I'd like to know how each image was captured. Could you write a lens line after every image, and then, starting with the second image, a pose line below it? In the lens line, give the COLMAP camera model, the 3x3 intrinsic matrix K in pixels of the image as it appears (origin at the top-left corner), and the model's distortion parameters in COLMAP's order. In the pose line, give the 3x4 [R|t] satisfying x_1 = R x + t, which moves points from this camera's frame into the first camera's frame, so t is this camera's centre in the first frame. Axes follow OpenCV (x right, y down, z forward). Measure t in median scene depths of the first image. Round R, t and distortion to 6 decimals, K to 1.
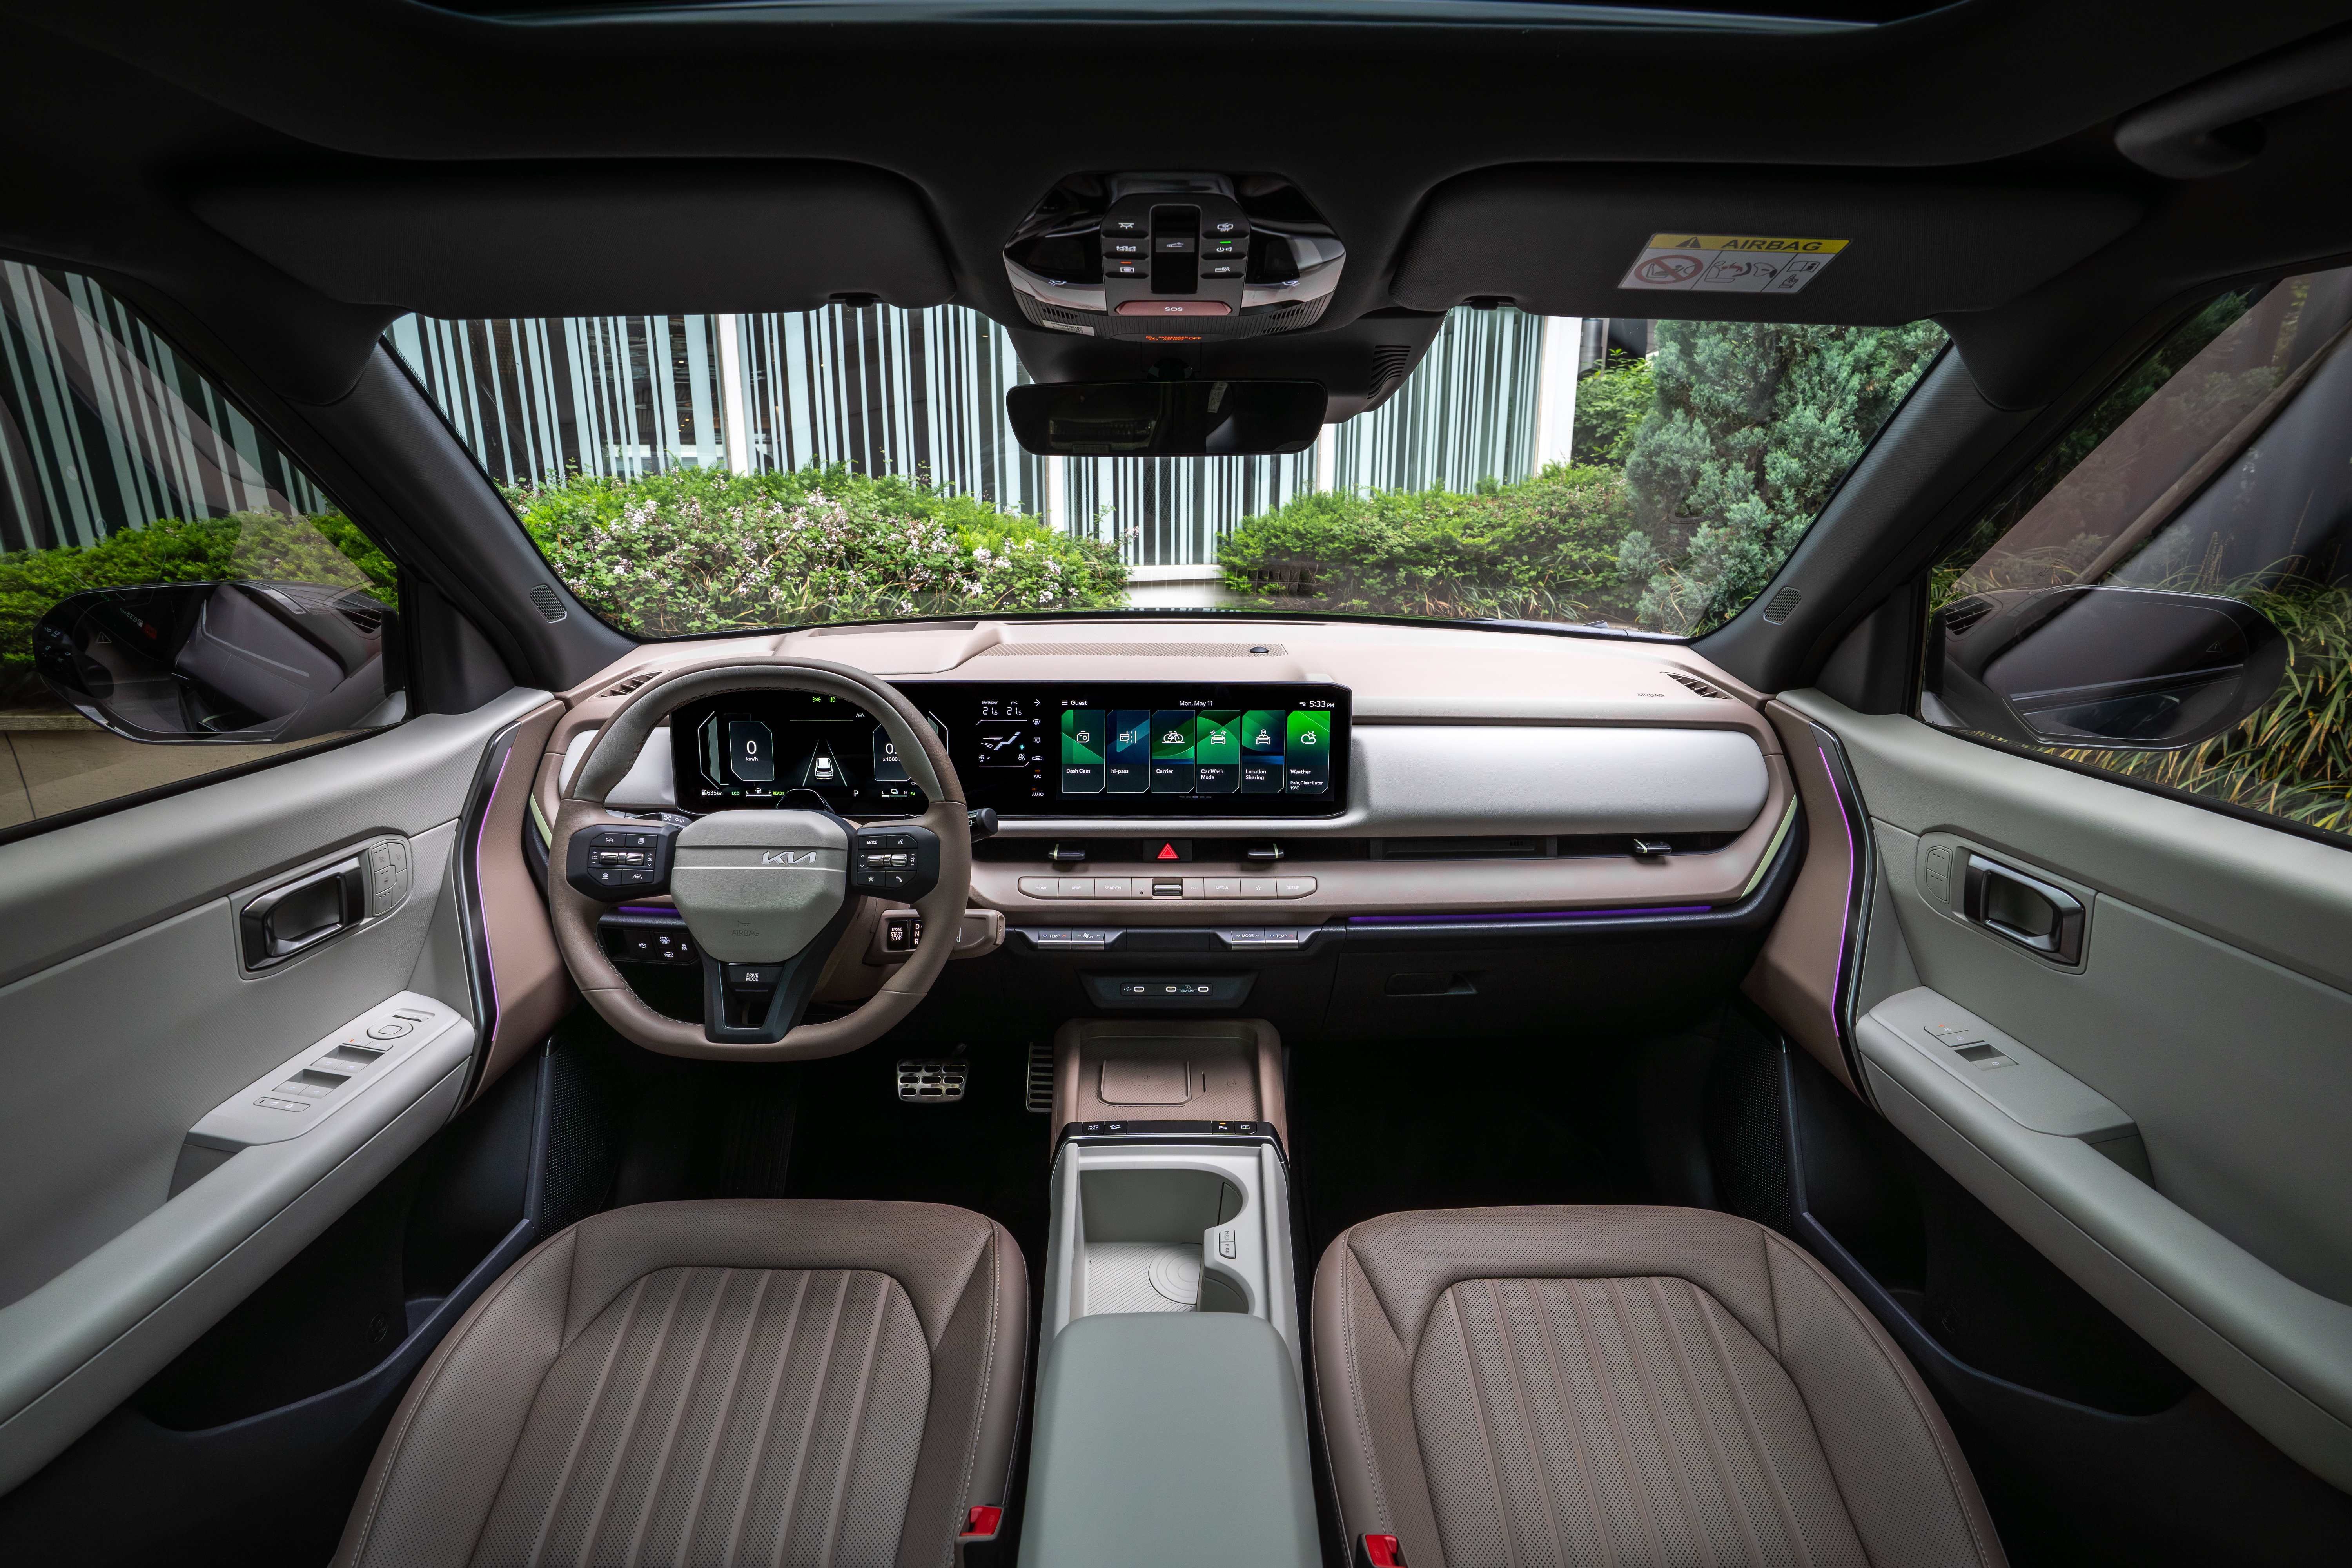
lens RADIAL K [[1092.6, 0, 1173.2], [0, 1092.6, 782.6], [0, 0, 1]] dist [-0.074419, 0.033908]
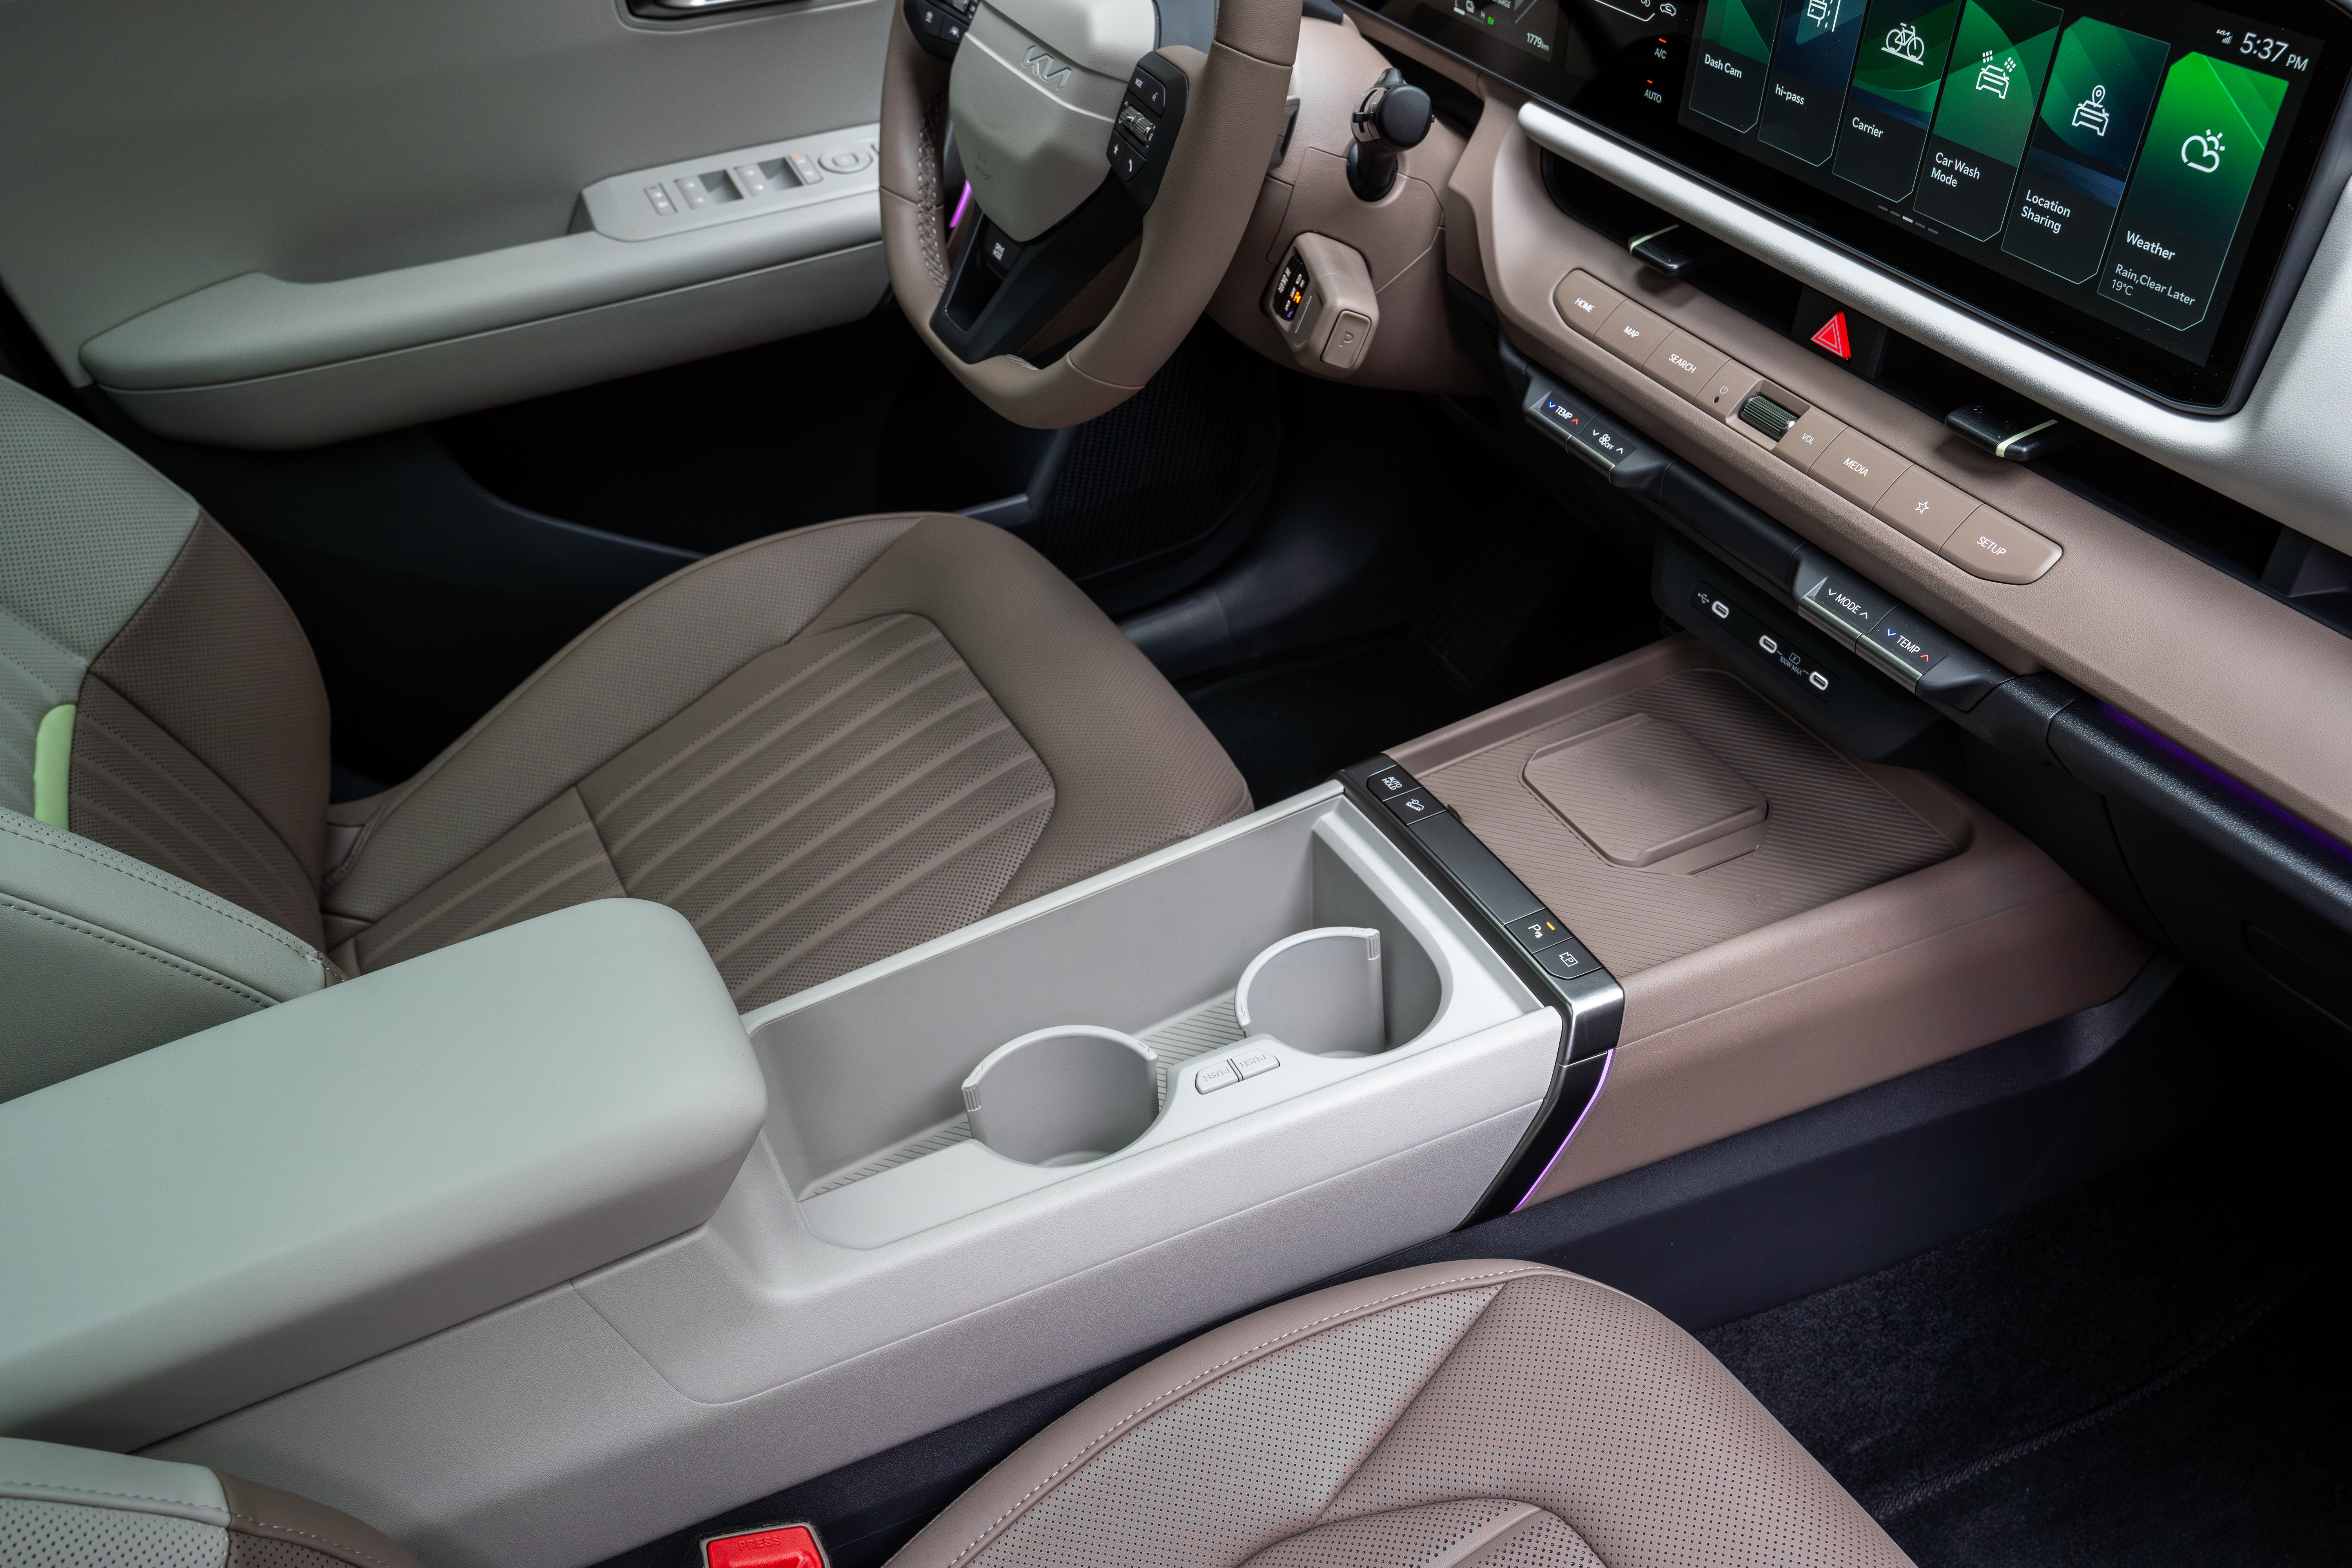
lens RADIAL K [[2047.5, 0, 1185.1], [0, 2047.5, 766.1], [0, 0, 1]] dist [0.025437, 0.072417]
pose [[0.444786, 0.521144, -0.728406, 0.533785], [-0.181592, 0.848864, 0.496442, -0.137200], [0.877035, -0.088537, 0.472198, 0.422933]]
